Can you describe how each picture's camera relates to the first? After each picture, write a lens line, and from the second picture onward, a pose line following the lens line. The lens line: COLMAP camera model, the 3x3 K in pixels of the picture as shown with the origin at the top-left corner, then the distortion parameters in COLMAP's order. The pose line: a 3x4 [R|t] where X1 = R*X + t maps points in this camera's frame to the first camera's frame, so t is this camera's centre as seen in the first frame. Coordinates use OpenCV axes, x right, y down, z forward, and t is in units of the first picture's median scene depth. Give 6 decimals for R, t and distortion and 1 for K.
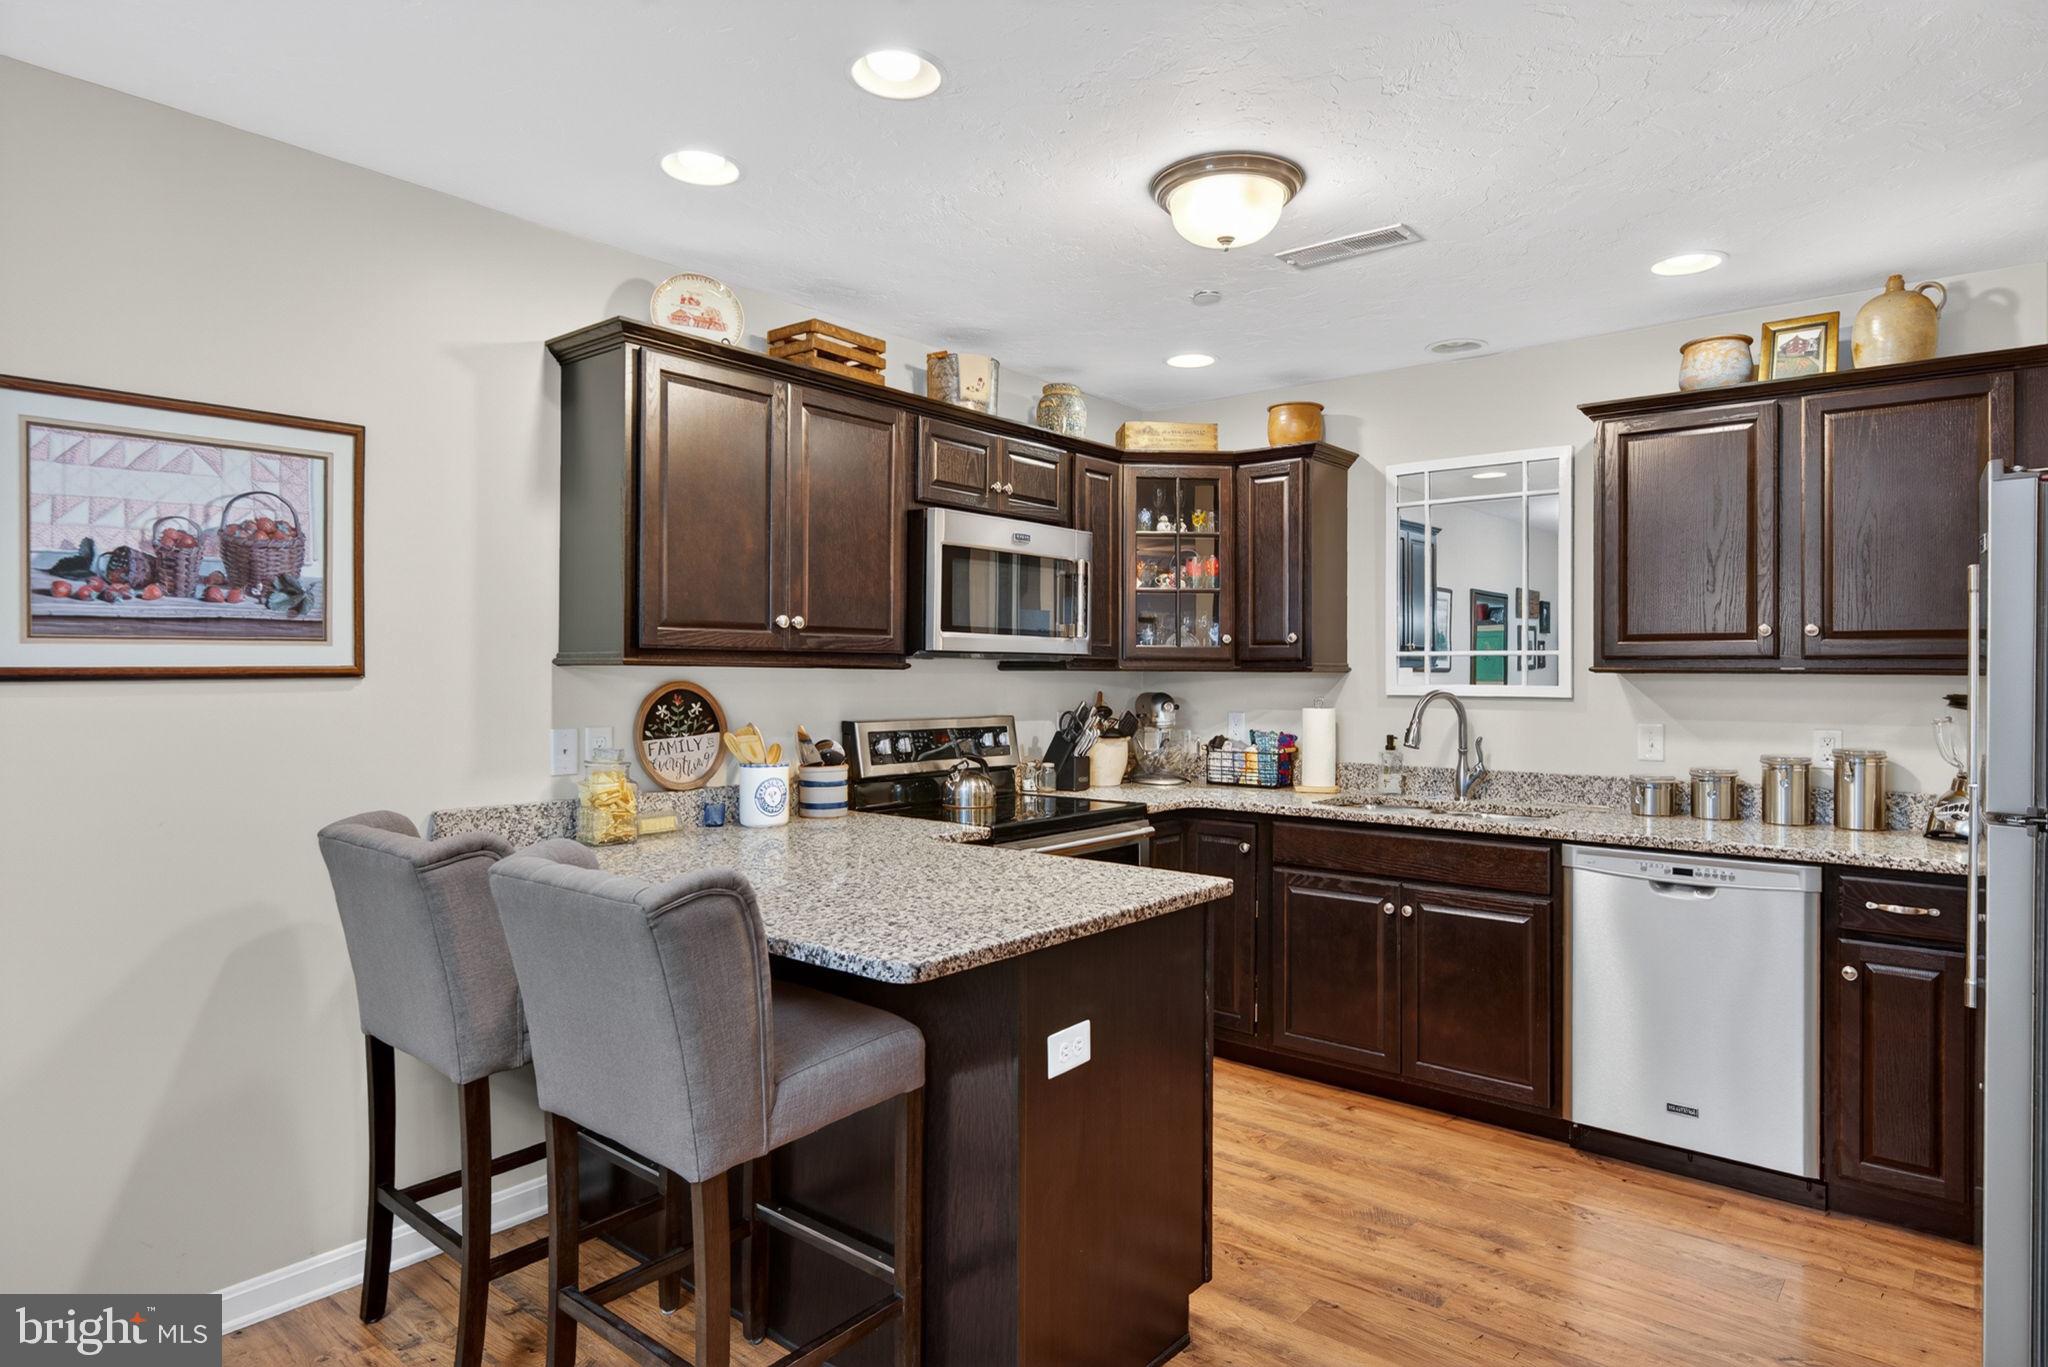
lens RADIAL K [[1140.9, 0, 1025.0], [0, 1140.9, 671.0], [0, 0, 1]] dist [-0.008174, -0.000883]
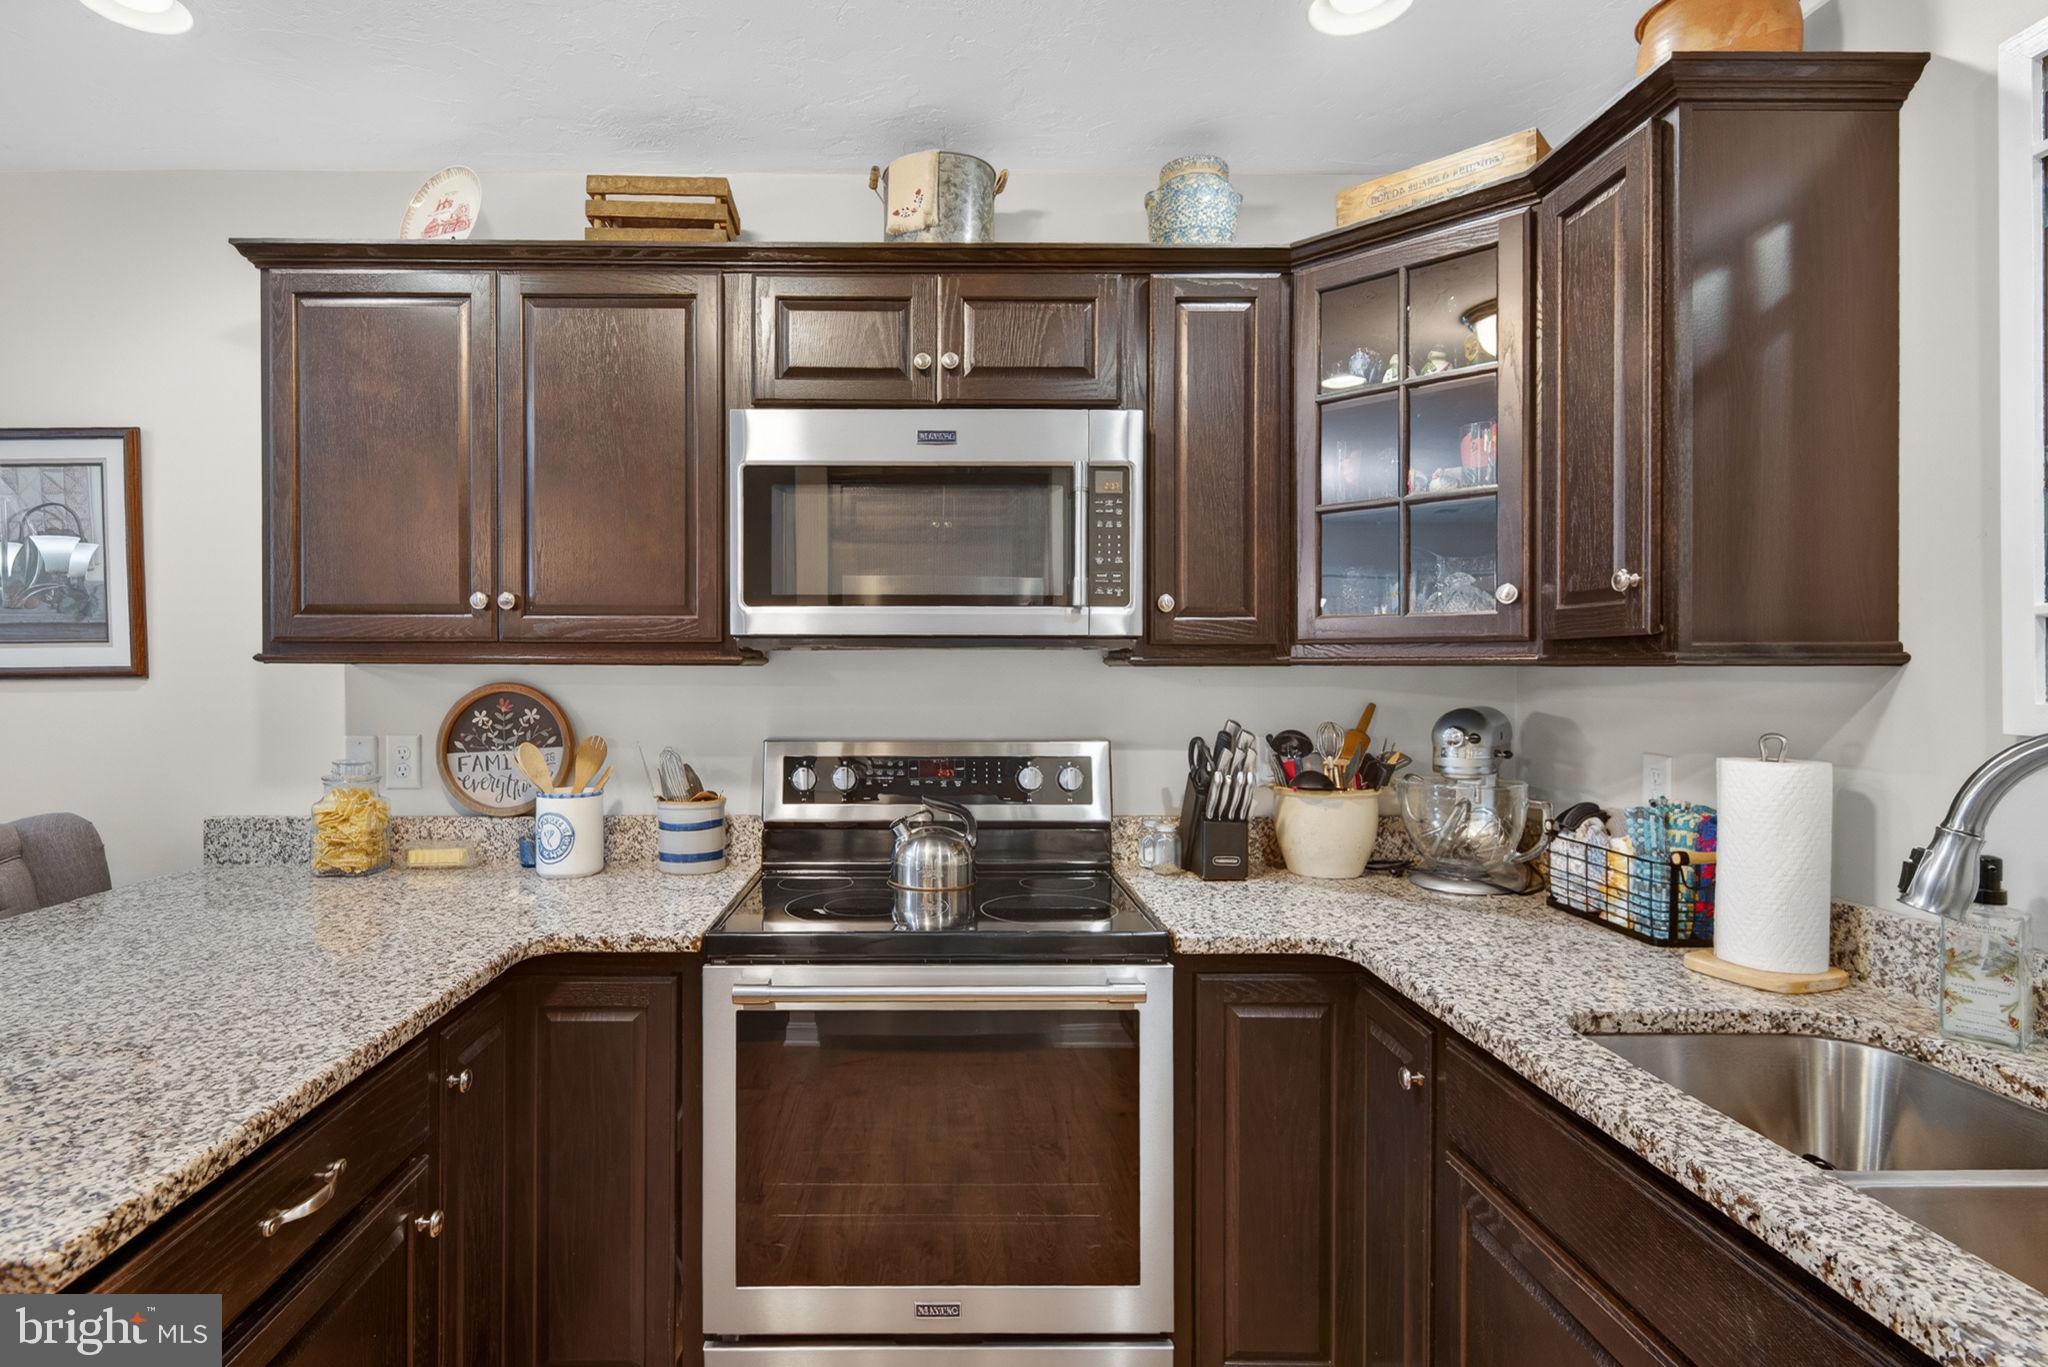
lens RADIAL K [[996.2, 0, 1016.9], [0, 996.2, 676.5], [0, 0, 1]] dist [-0.005711, -0.002044]
pose [[0.653965, 0.000995, -0.756524, 0.445372], [0.004049, 0.999980, 0.004816, 0.002991], [0.756514, -0.006213, 0.653948, 0.765558]]
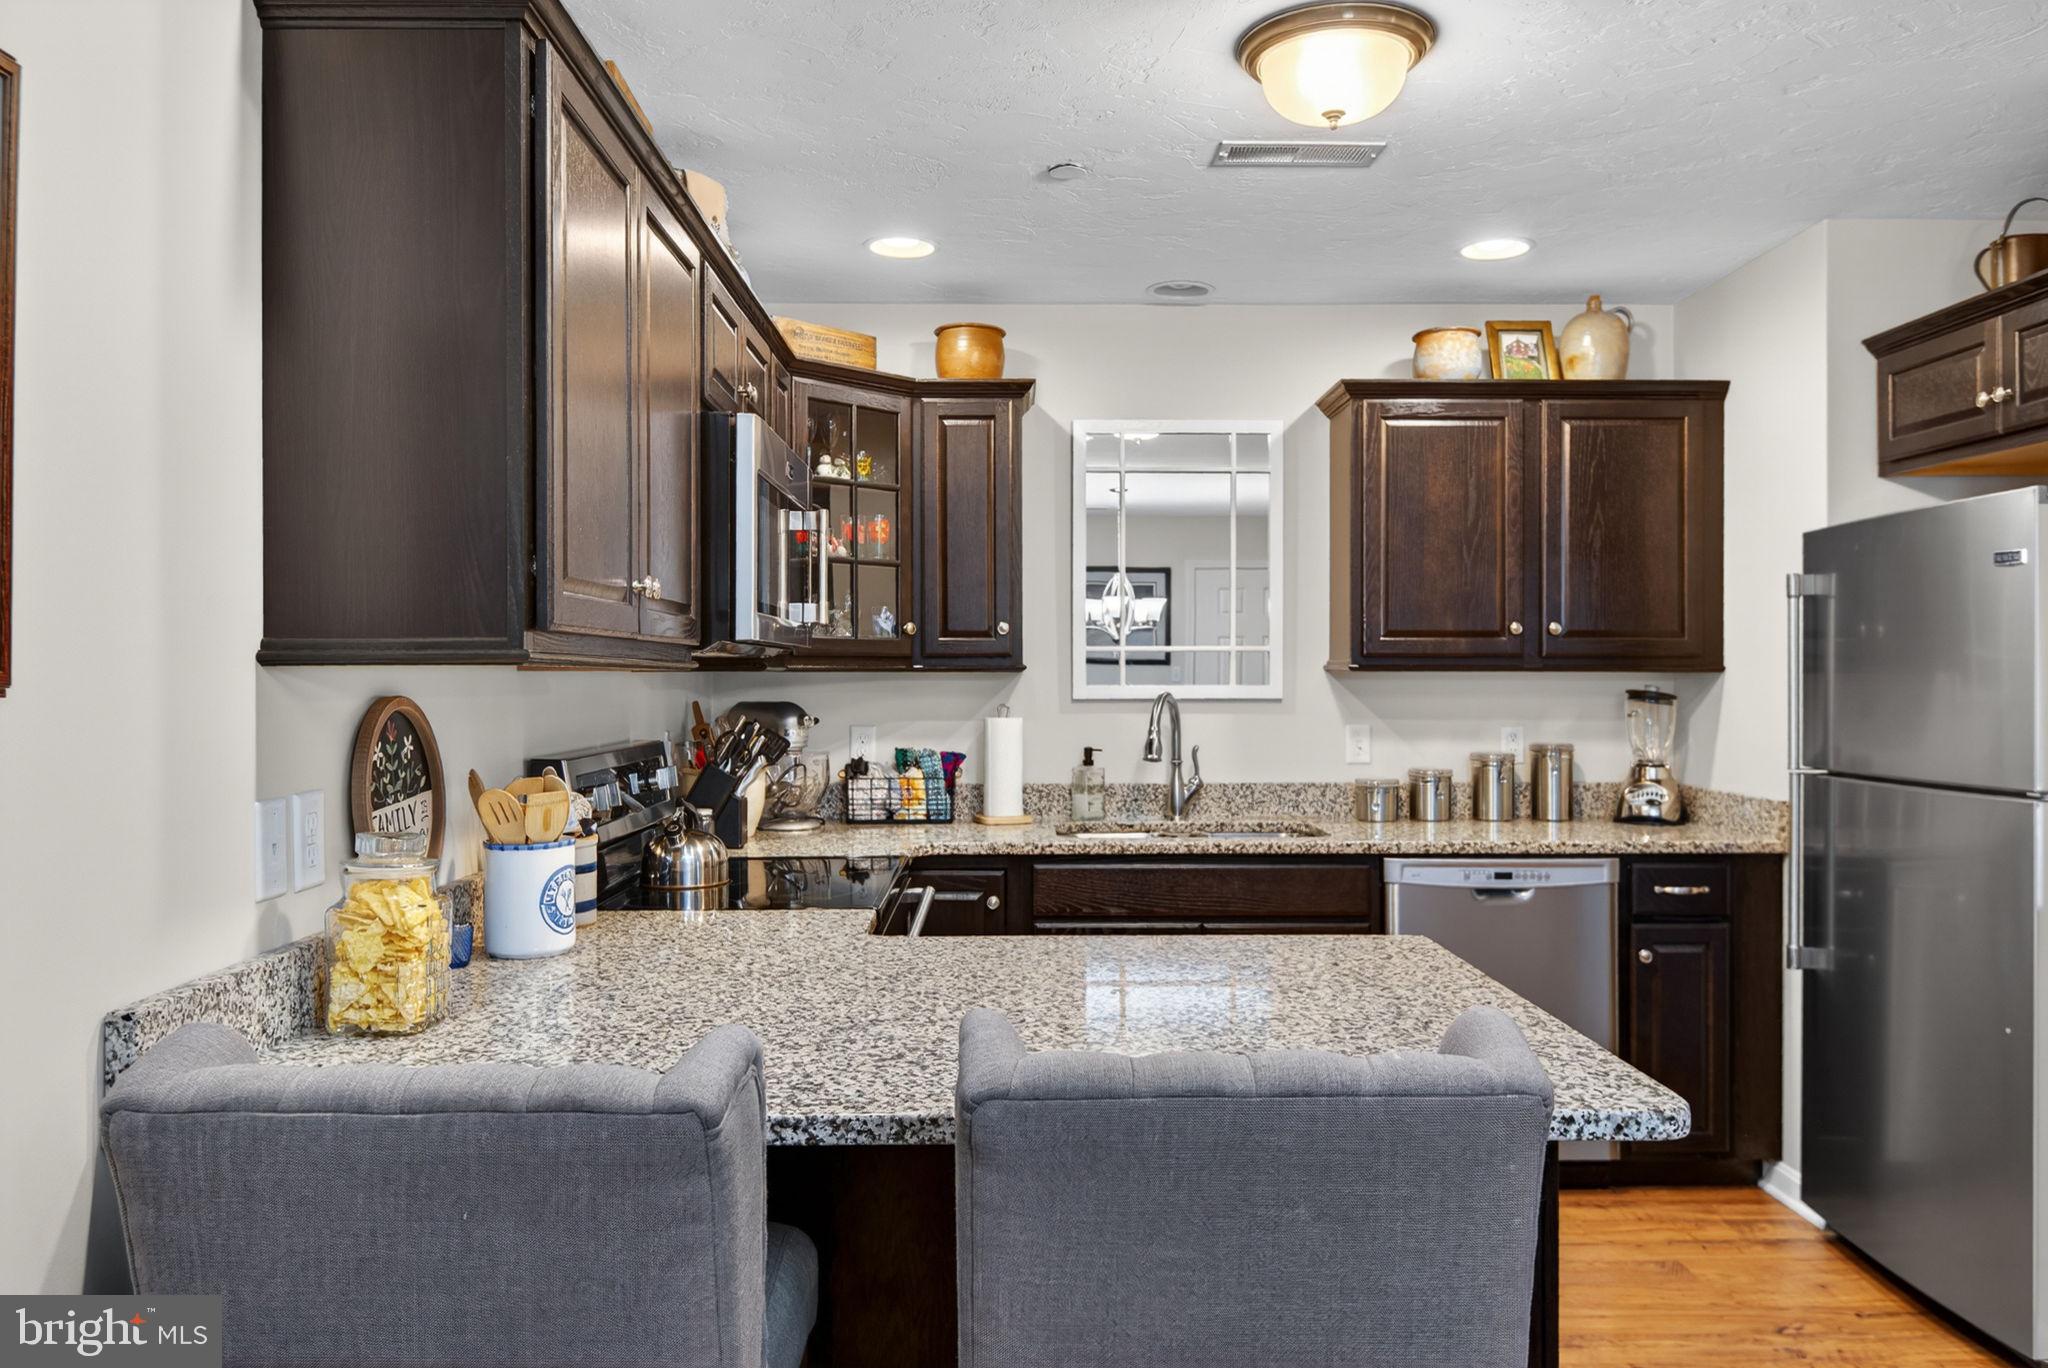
lens RADIAL K [[1421.9, 0, 1026.3], [0, 1421.9, 690.8], [0, 0, 1]] dist [0.014189, -0.000913]
pose [[0.764346, -0.012677, 0.644681, -0.472104], [0.002226, 0.999853, 0.017022, -0.003308], [-0.644802, -0.011576, 0.764262, 0.301333]]
